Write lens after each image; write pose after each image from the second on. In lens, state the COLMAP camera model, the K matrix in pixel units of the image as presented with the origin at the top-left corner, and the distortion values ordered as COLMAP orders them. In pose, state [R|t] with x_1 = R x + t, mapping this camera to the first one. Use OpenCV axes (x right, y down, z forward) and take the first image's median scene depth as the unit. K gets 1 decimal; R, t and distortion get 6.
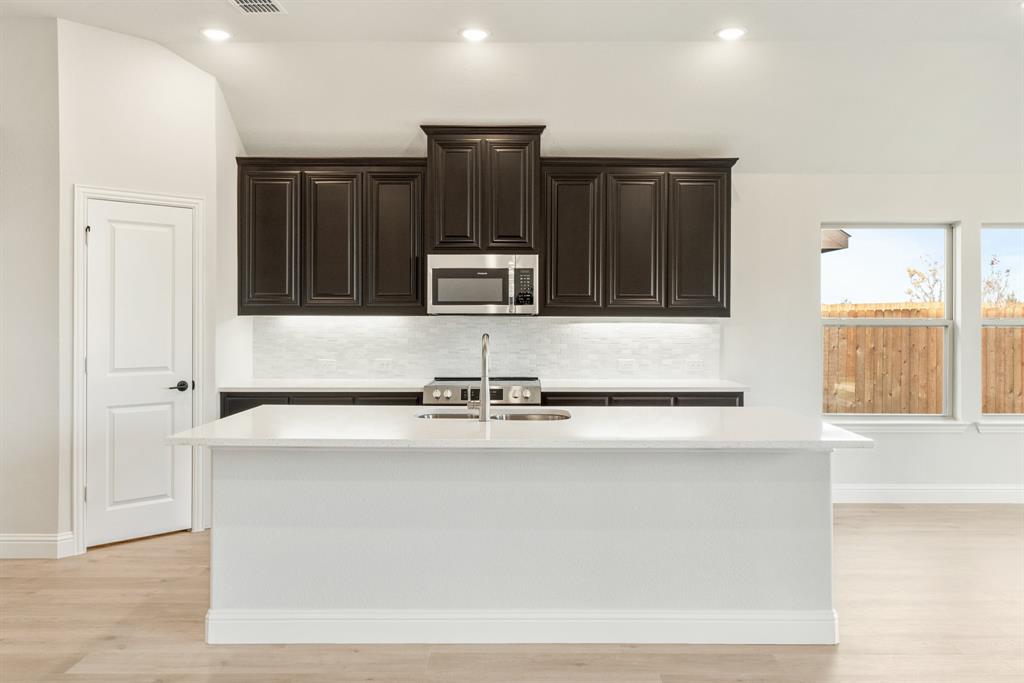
lens RADIAL K [[805.4, 0, 525.0], [0, 805.4, 321.3], [0, 0, 1]] dist [-0.004107, 0.001346]
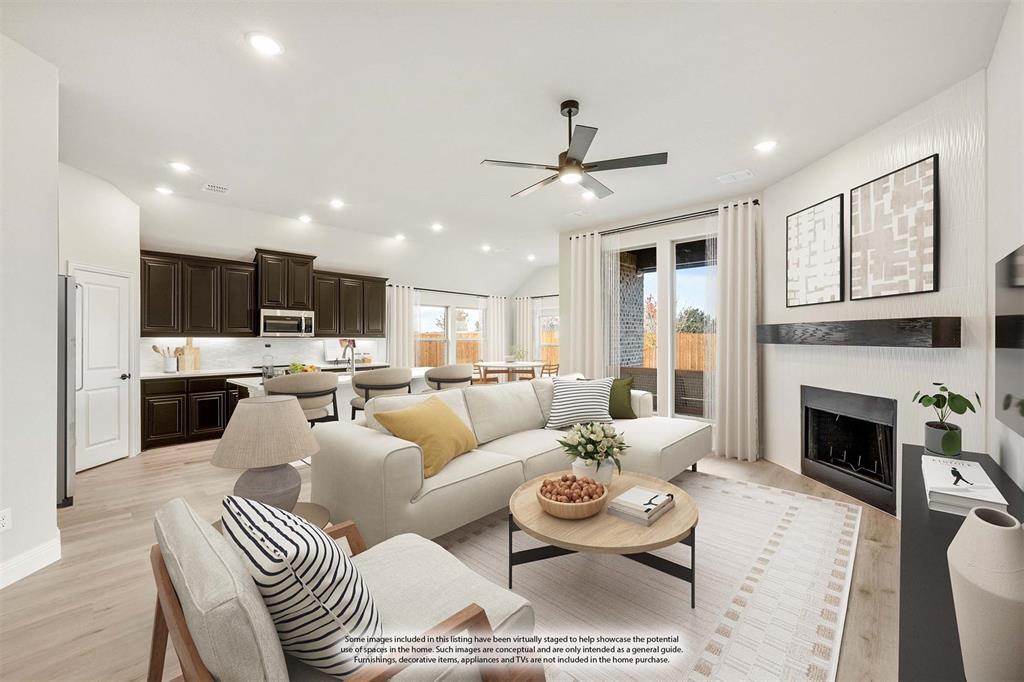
lens RADIAL K [[416.1, 0, 511.7], [0, 416.1, 338.8], [0, 0, 1]] dist [0.000463, -0.001027]
pose [[0.678194, -0.002697, 0.734878, -0.482503], [0.004792, 0.999988, -0.000753, 0.000789], [-0.734867, 0.004032, 0.678199, -0.241611]]
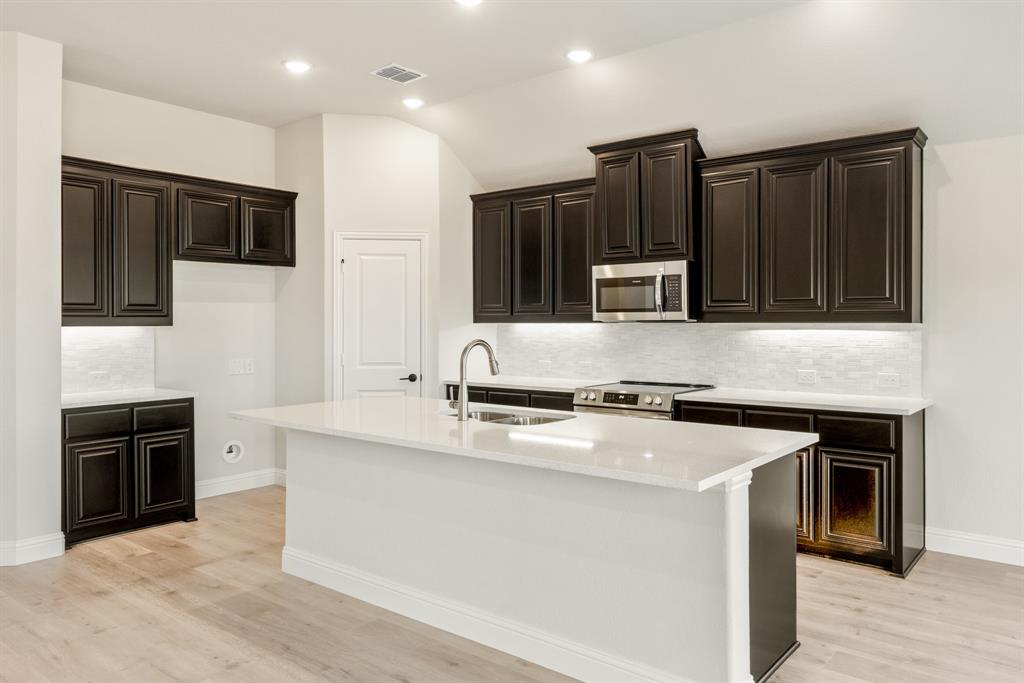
lens RADIAL K [[718.6, 0, 544.9], [0, 718.6, 323.4], [0, 0, 1]] dist [0.004976, -0.001726]
pose [[0.790106, -0.003223, -0.612962, 0.418114], [0.000246, 0.999988, -0.004940, -0.001284], [0.612970, 0.003752, 0.790097, 0.201093]]
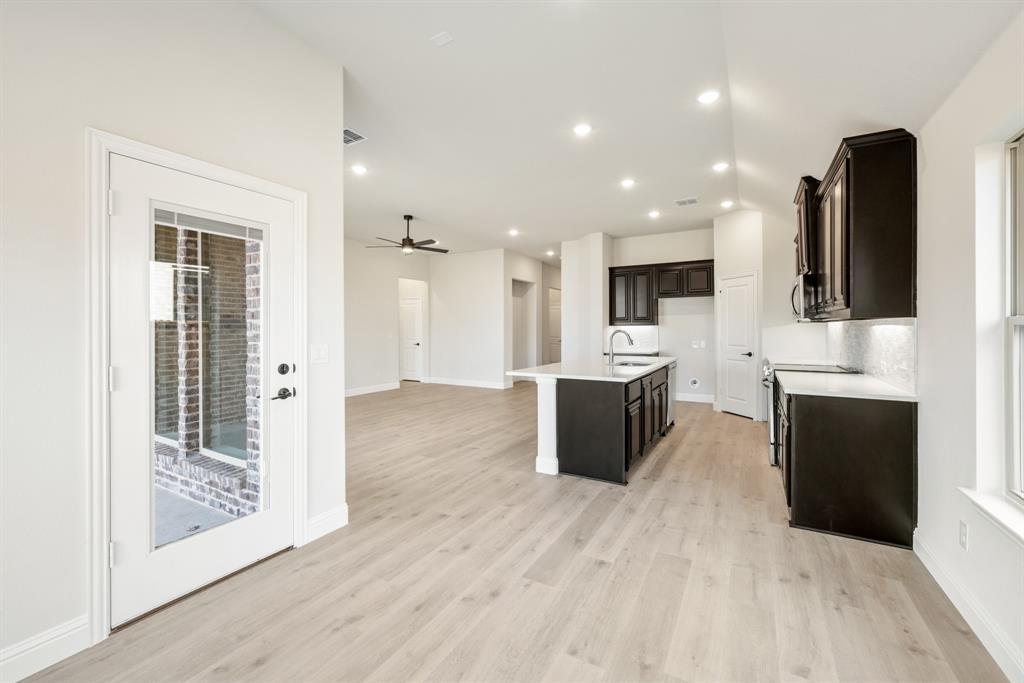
lens RADIAL K [[416.1, 0, 509.9], [0, 416.1, 327.6], [0, 0, 1]] dist [0.000463, -0.001027]
pose [[-0.501982, -0.001260, -0.864877, 0.865241], [-0.003226, 0.999995, 0.000415, 0.006047], [0.864872, 0.002998, -0.501983, 0.930465]]
